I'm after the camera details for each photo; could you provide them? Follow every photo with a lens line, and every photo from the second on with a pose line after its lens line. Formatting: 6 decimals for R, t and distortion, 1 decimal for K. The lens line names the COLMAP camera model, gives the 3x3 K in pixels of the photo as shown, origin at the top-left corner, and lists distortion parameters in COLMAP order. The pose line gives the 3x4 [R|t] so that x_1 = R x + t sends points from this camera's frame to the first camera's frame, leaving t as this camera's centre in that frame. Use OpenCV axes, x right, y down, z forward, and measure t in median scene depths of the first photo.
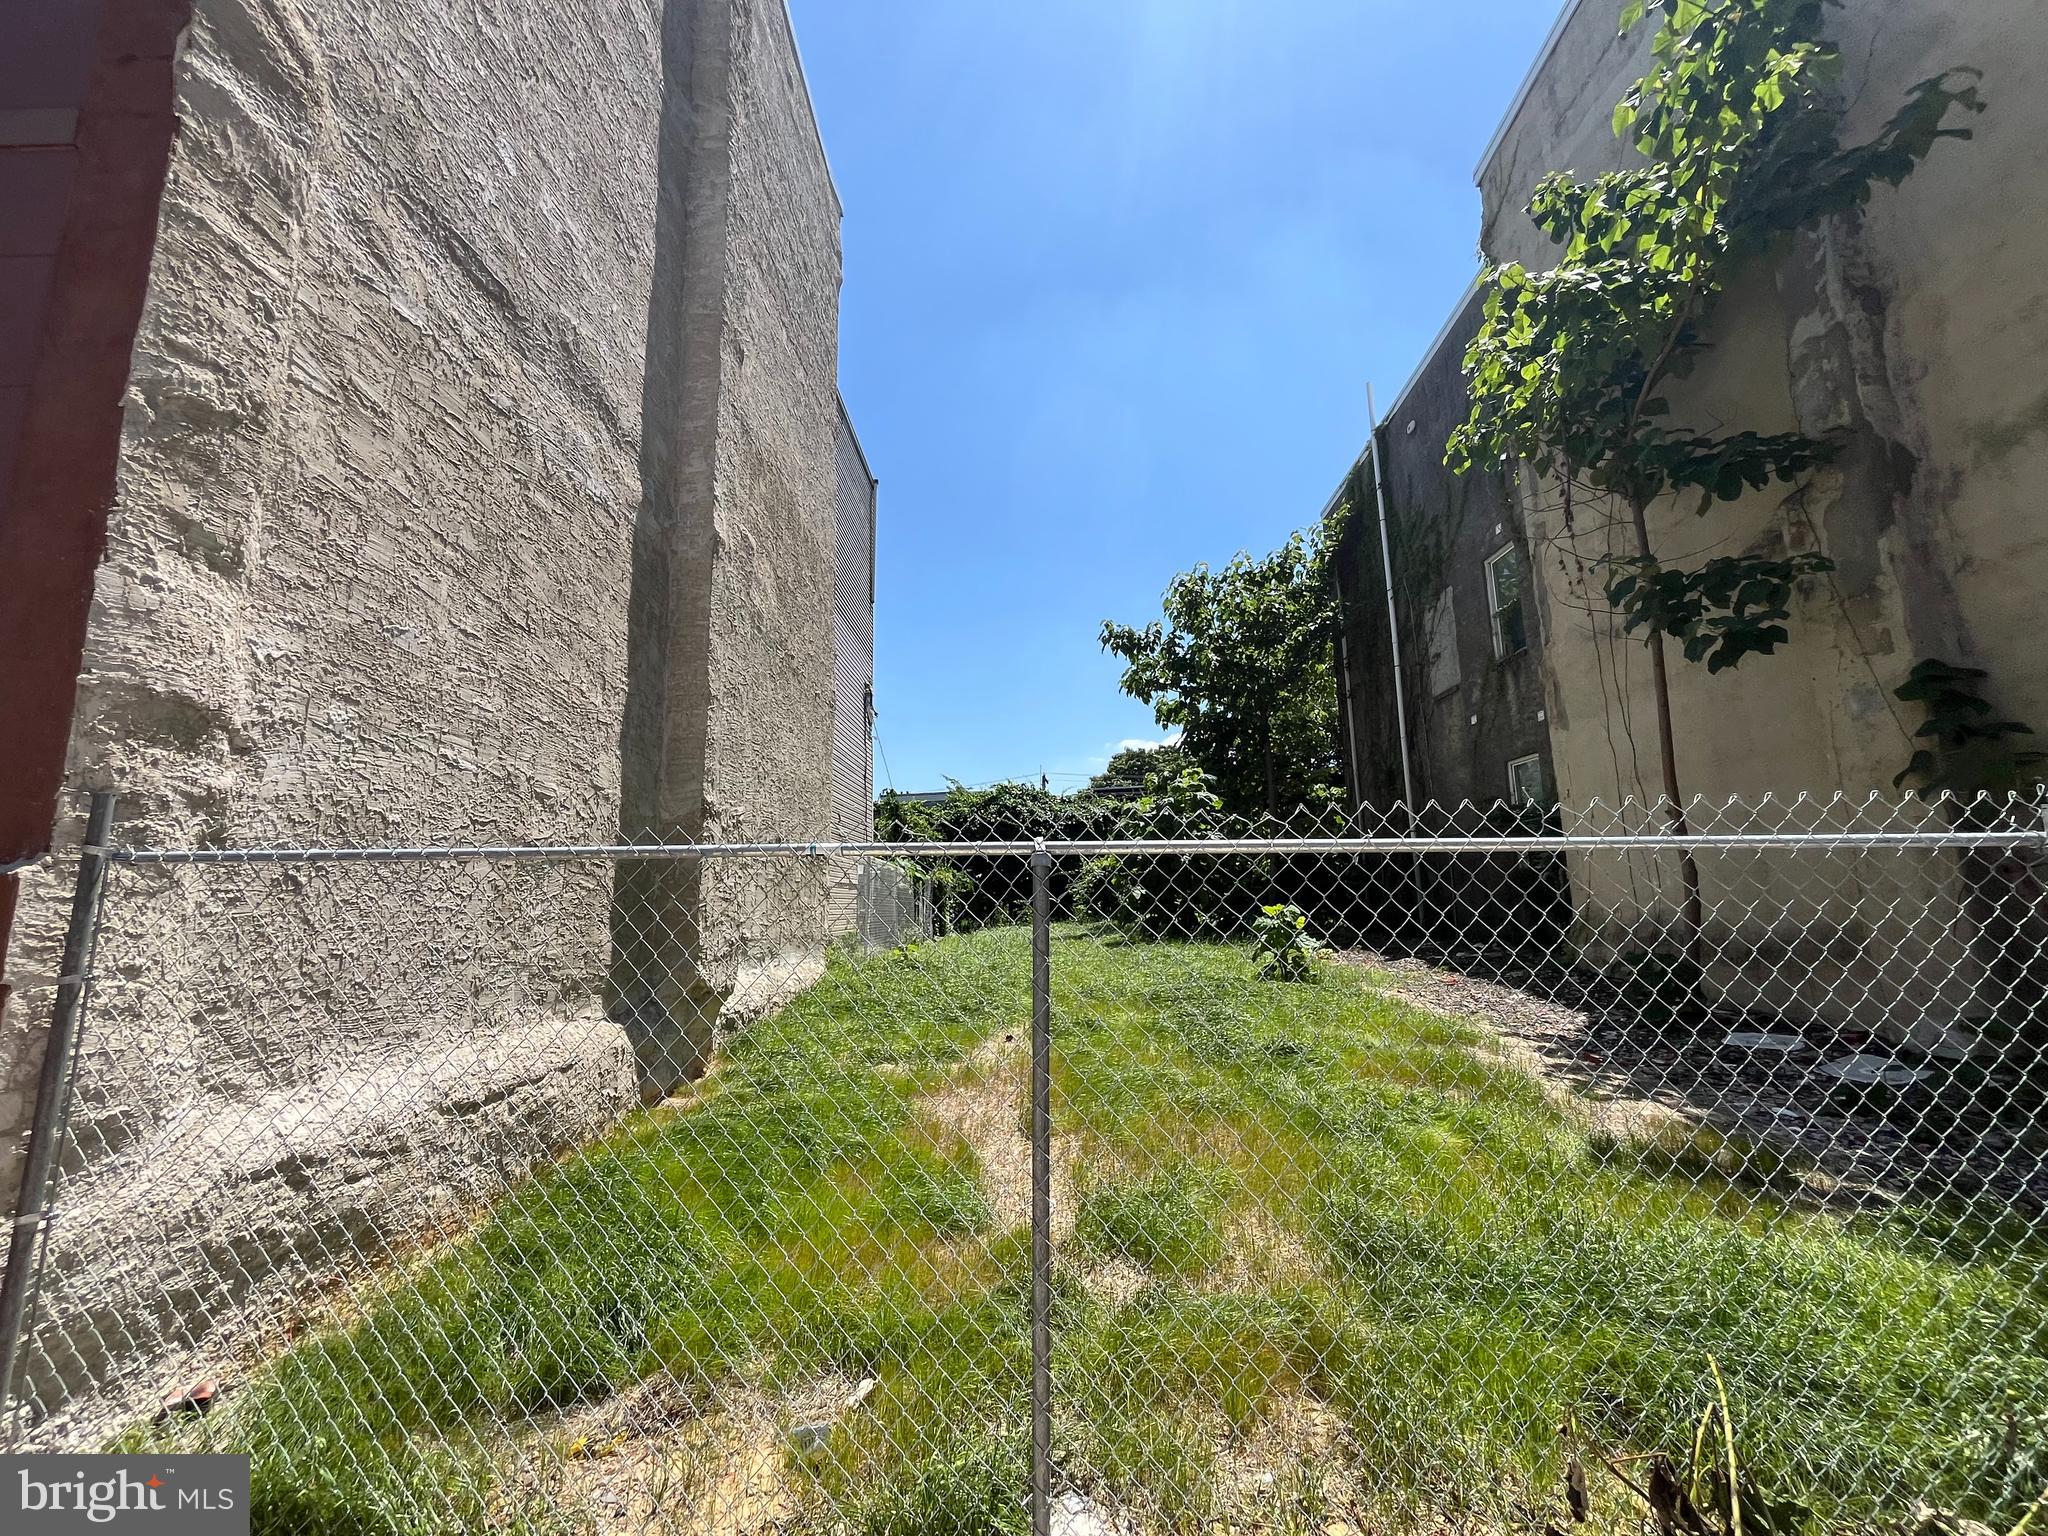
lens RADIAL K [[828.6, 0, 1023.1], [0, 828.6, 770.4], [0, 0, 1]] dist [-0.003043, -0.000217]
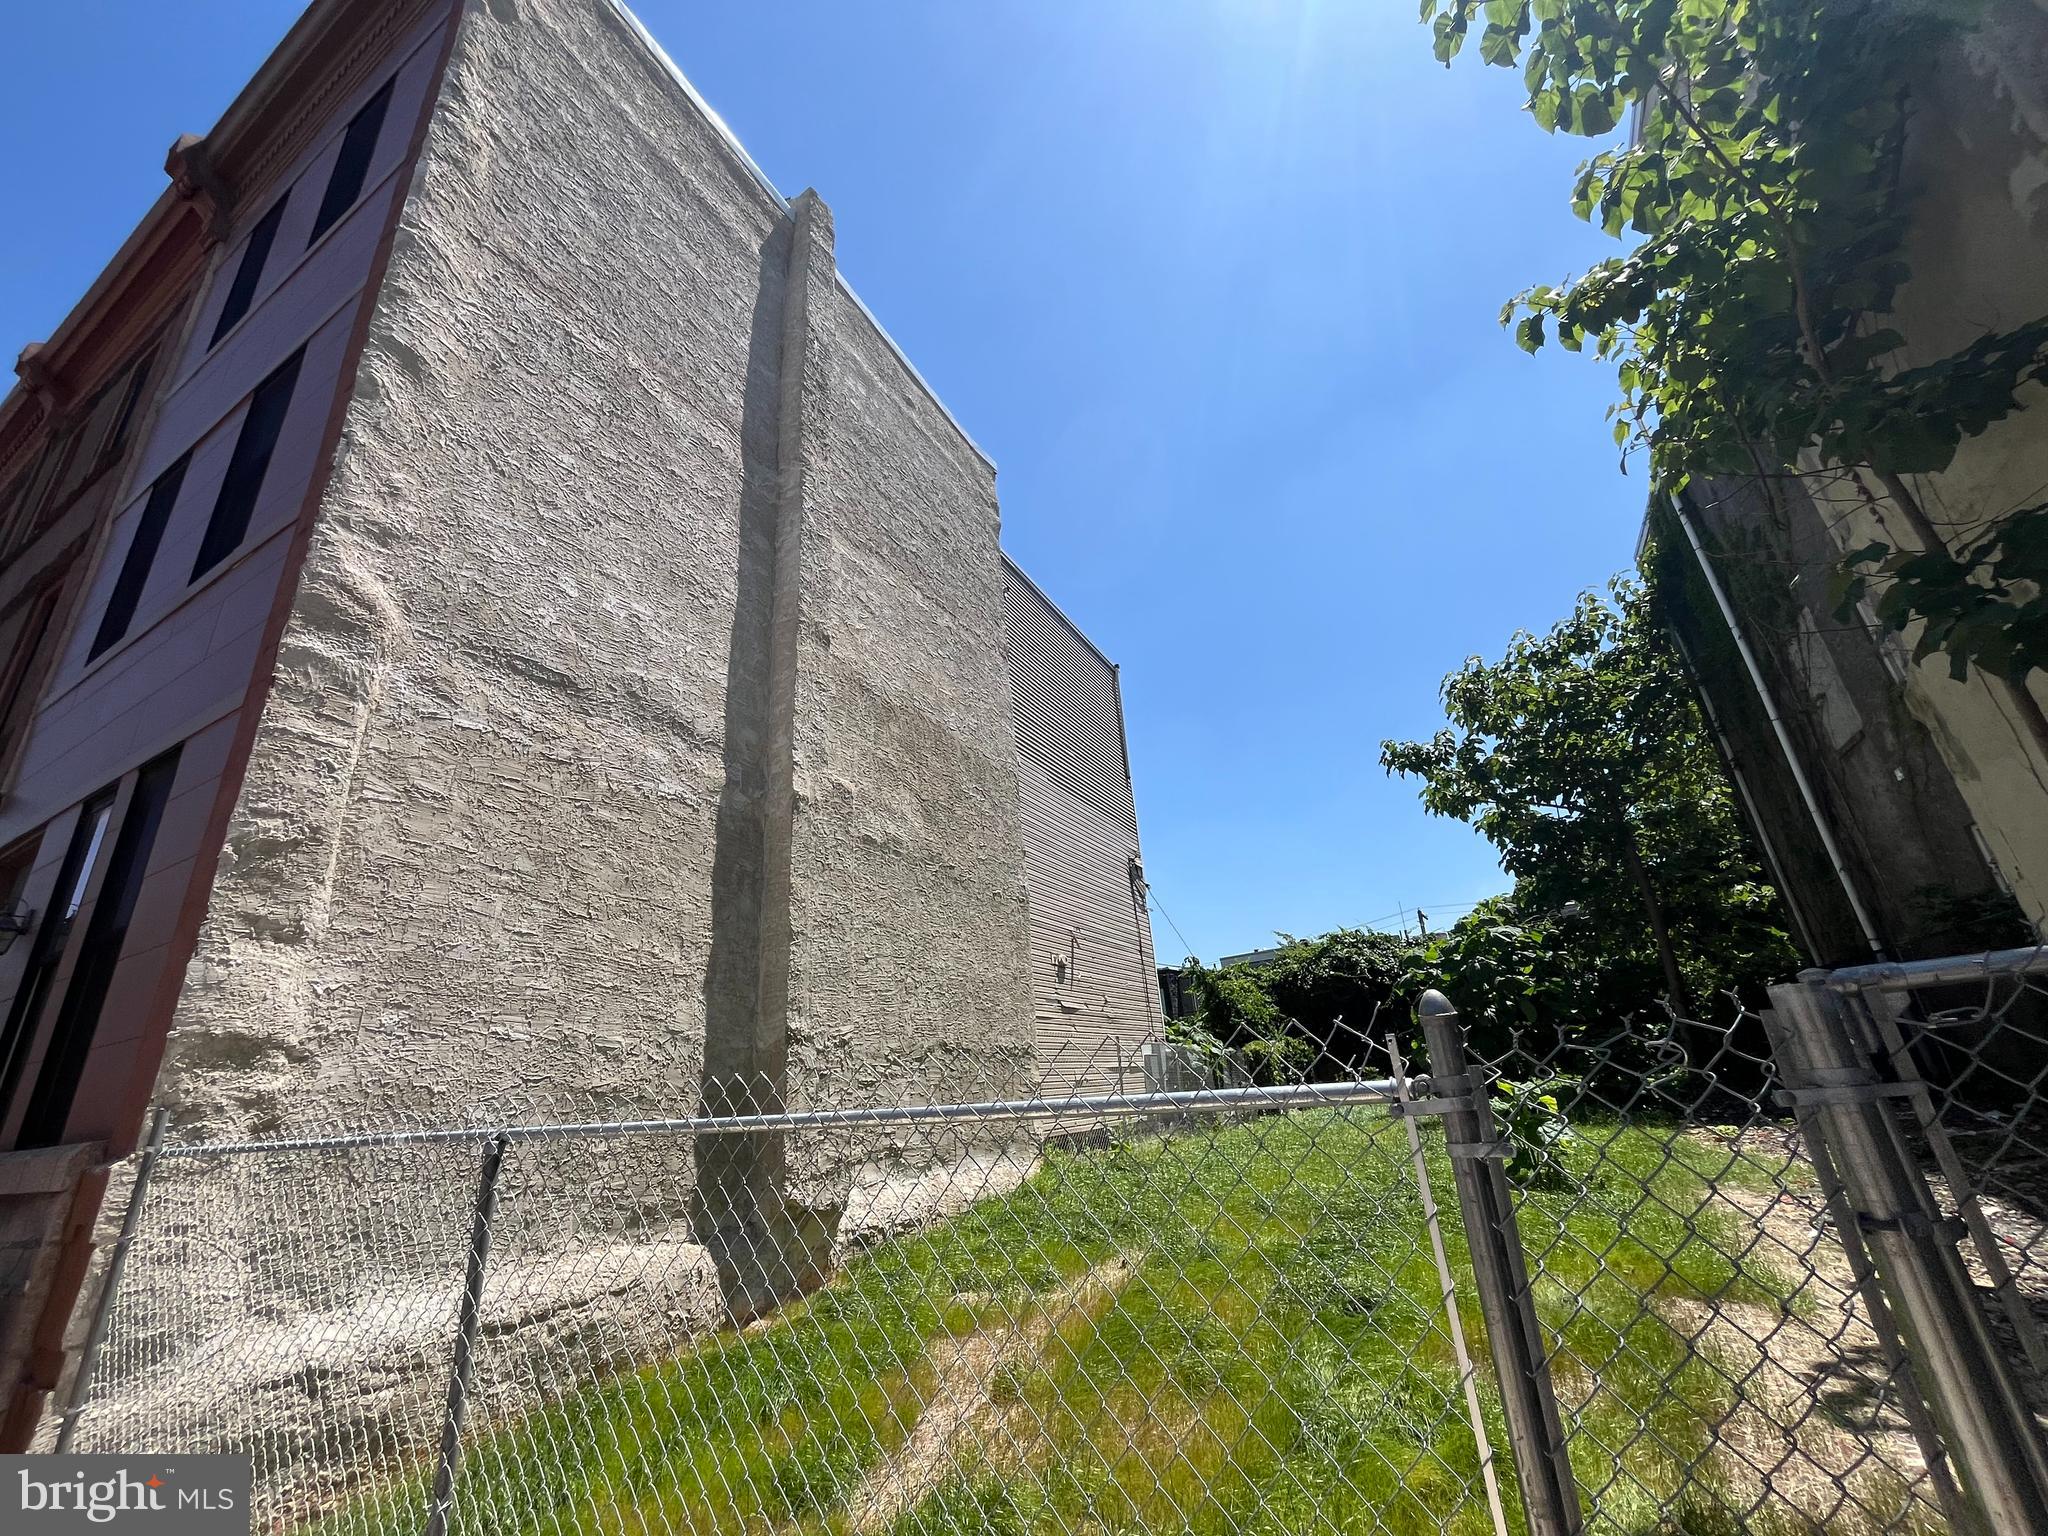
lens RADIAL K [[826.9, 0, 1022.8], [0, 826.9, 771.6], [0, 0, 1]] dist [-0.004516, 0.000109]
pose [[0.884039, -0.209800, -0.417683, 0.496593], [0.128039, 0.968122, -0.215283, -0.021445], [0.449535, 0.136839, 0.882720, 0.112630]]
